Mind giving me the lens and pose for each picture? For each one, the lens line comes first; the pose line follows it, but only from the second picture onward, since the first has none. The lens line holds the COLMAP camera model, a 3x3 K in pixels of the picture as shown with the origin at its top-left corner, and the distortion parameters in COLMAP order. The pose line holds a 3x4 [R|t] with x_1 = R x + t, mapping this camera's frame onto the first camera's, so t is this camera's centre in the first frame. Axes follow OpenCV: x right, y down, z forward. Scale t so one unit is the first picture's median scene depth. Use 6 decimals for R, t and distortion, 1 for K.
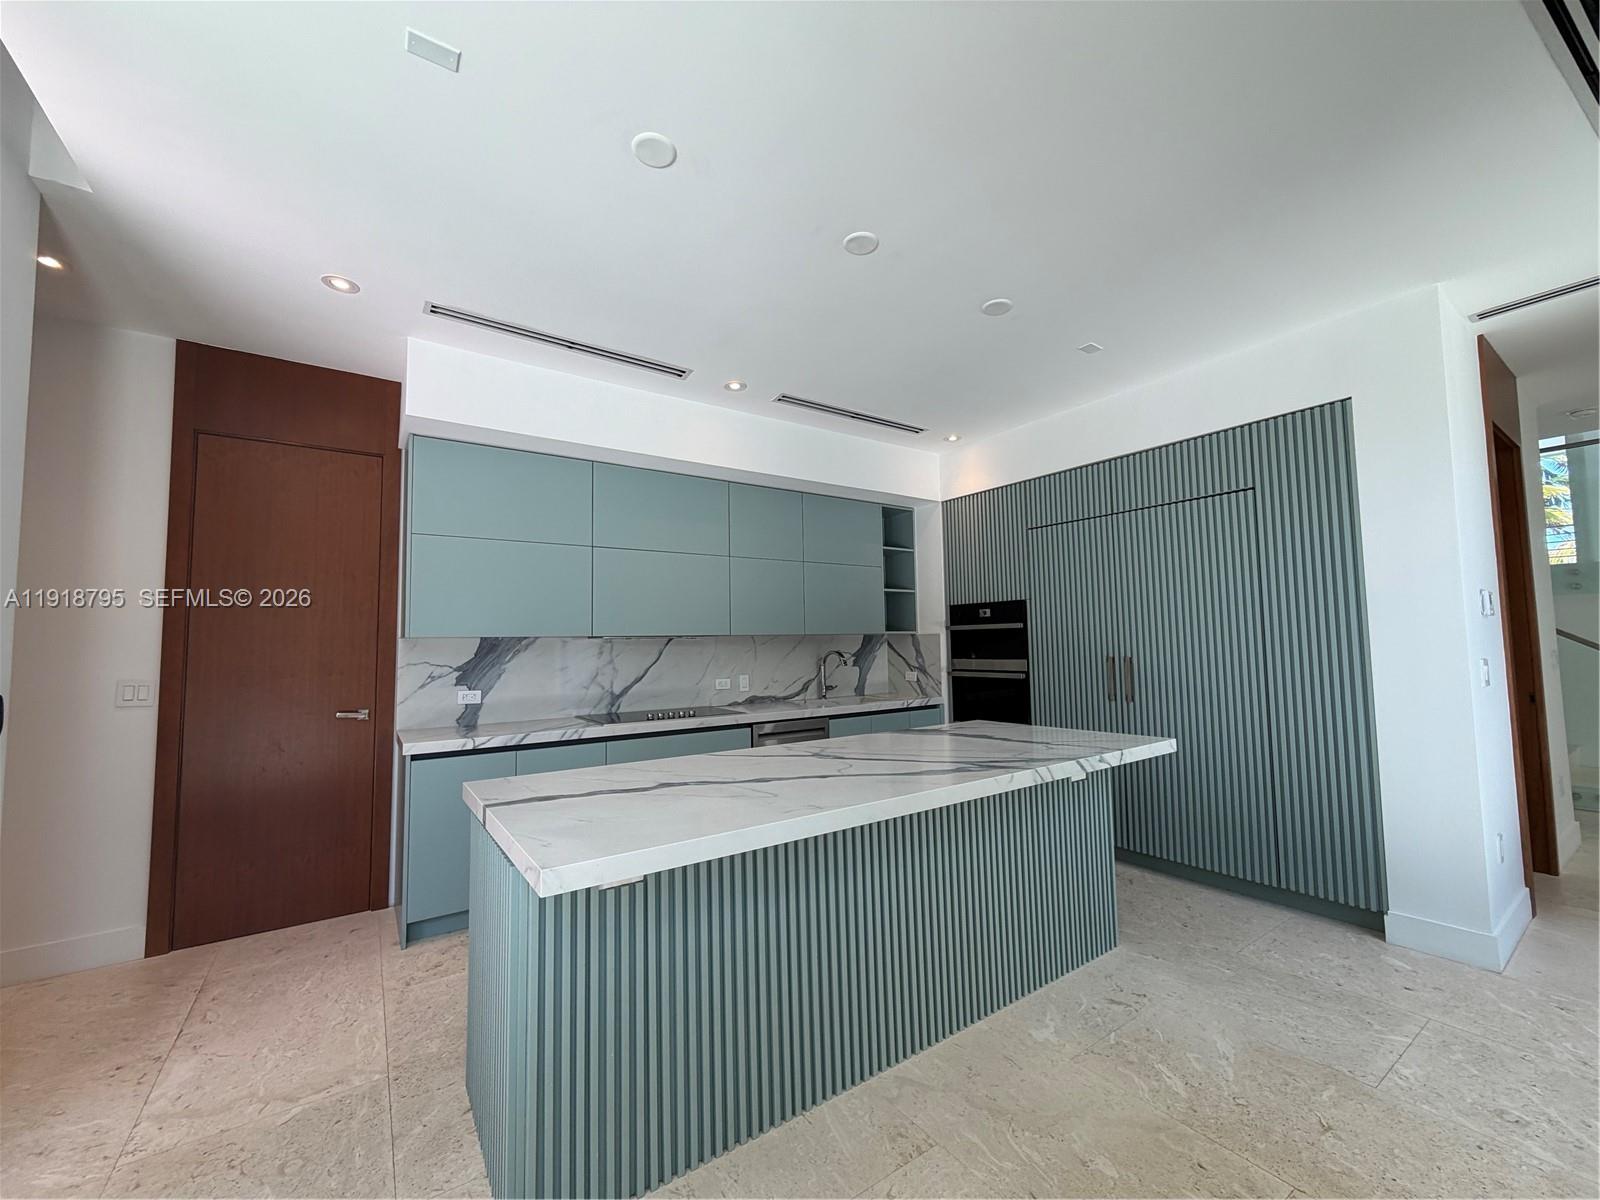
lens RADIAL K [[657.0, 0, 802.8], [0, 657.0, 599.2], [0, 0, 1]] dist [-0.001467, 0.000661]
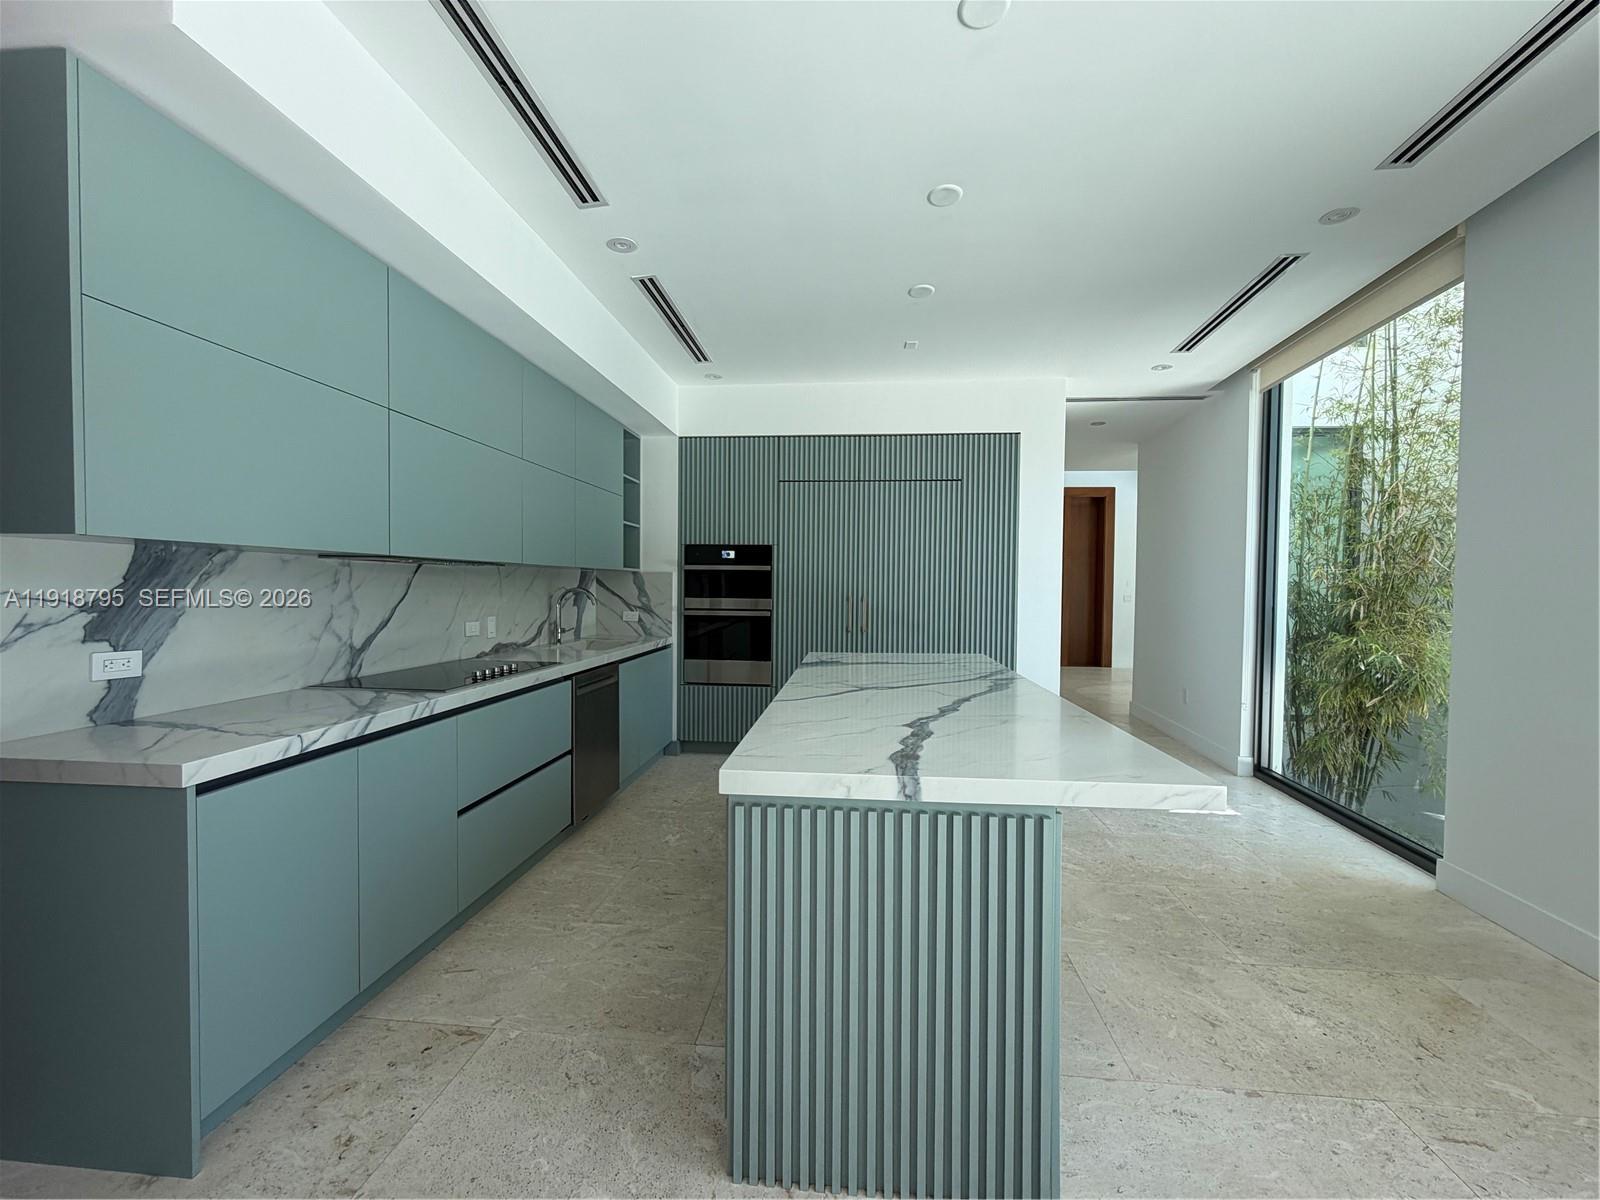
lens RADIAL K [[657.0, 0, 803.3], [0, 657.0, 602.4], [0, 0, 1]] dist [-0.001467, 0.000661]
pose [[0.629411, 0.004786, 0.777058, -0.463098], [-0.074372, 0.995762, 0.054108, 0.031665], [-0.773505, -0.091847, 0.627100, 0.250070]]
